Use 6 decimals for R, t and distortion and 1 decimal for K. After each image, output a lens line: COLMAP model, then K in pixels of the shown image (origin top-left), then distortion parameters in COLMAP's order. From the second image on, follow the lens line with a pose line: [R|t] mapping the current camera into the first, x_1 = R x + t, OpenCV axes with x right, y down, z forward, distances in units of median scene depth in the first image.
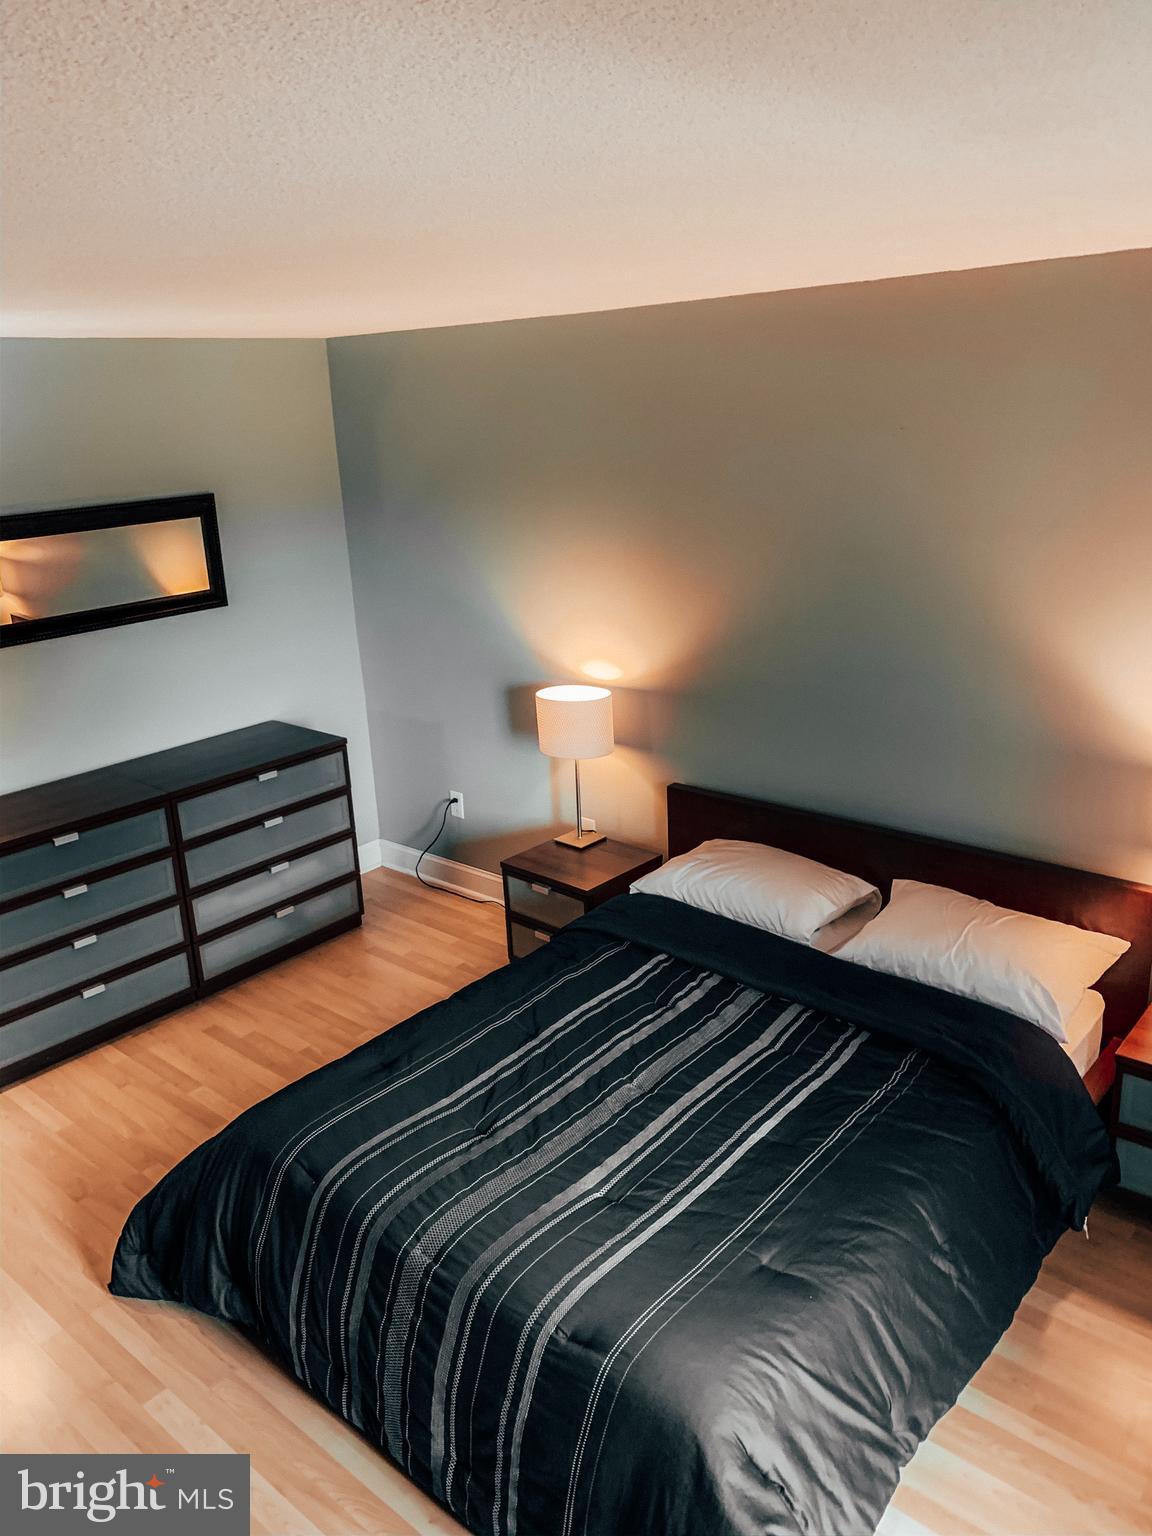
lens RADIAL K [[1160.0, 0, 576.0], [0, 1160.0, 768.0], [0, 0, 1]] dist [-0.011148, -0.004586]
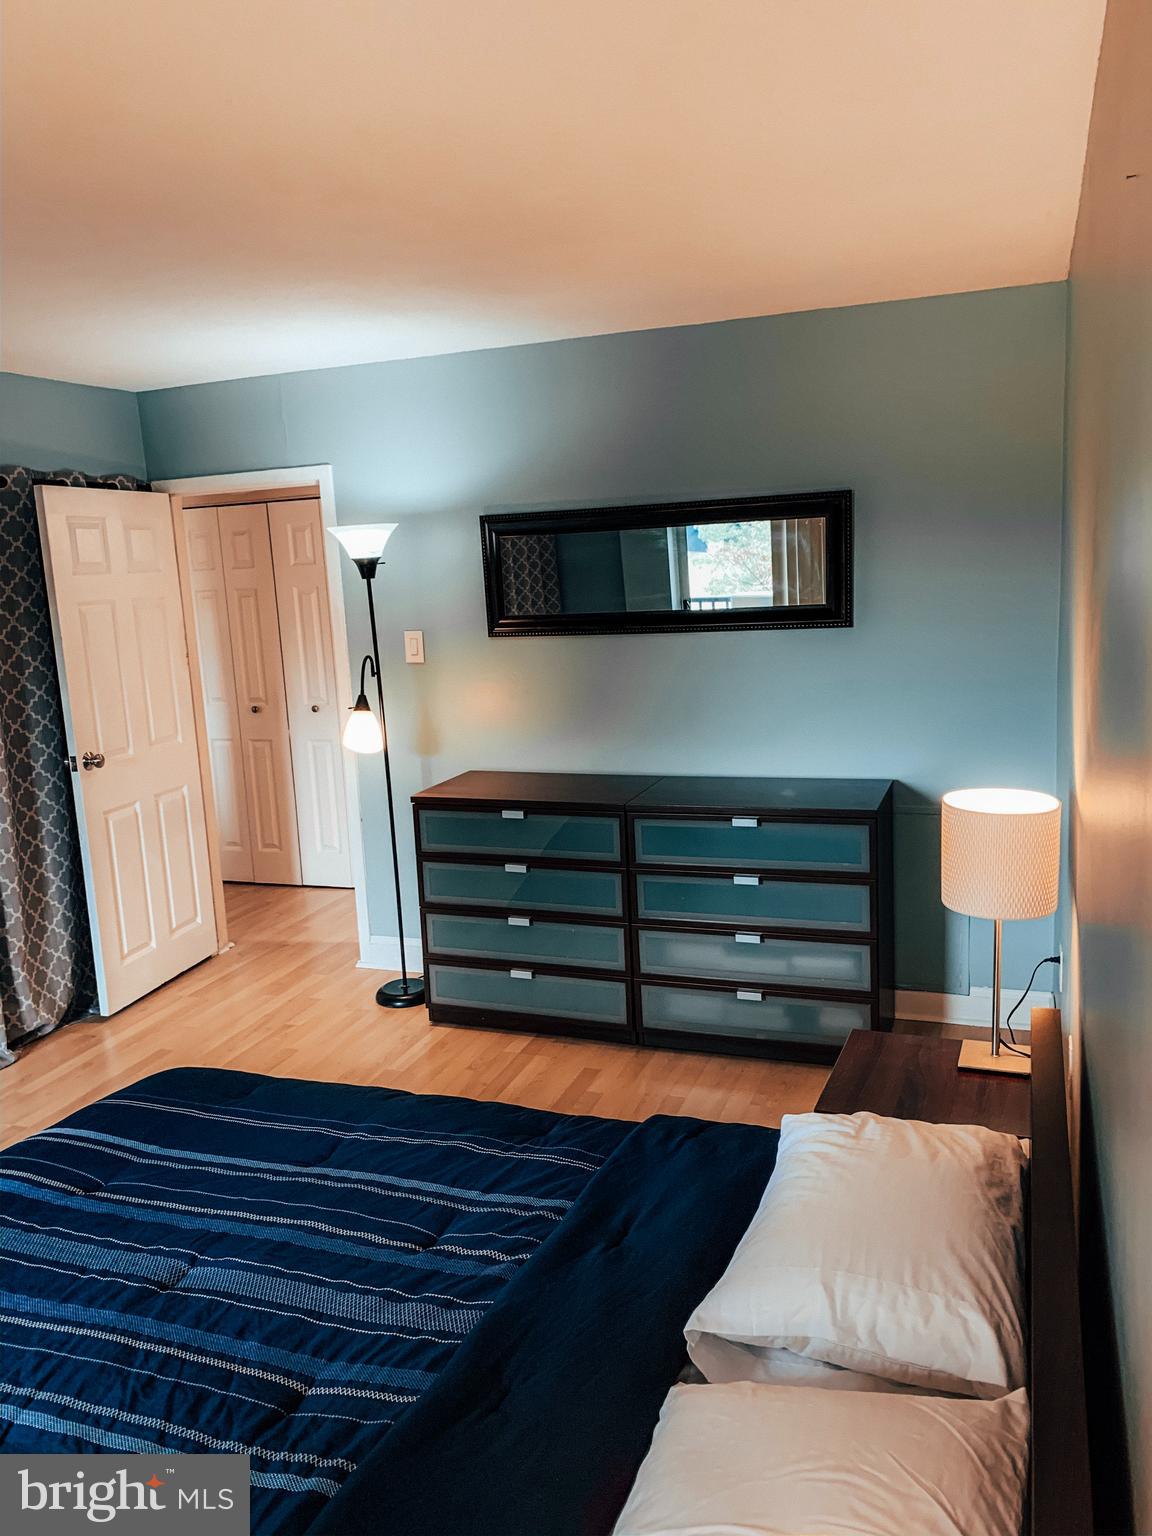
lens RADIAL K [[1160.0, 0, 576.0], [0, 1160.0, 768.0], [0, 0, 1]] dist [-0.011148, -0.004586]
pose [[0.357707, 0.189476, -0.914409, 0.452237], [-0.257105, 0.961338, 0.098624, -0.083722], [0.897743, 0.199820, 0.392593, 0.587646]]
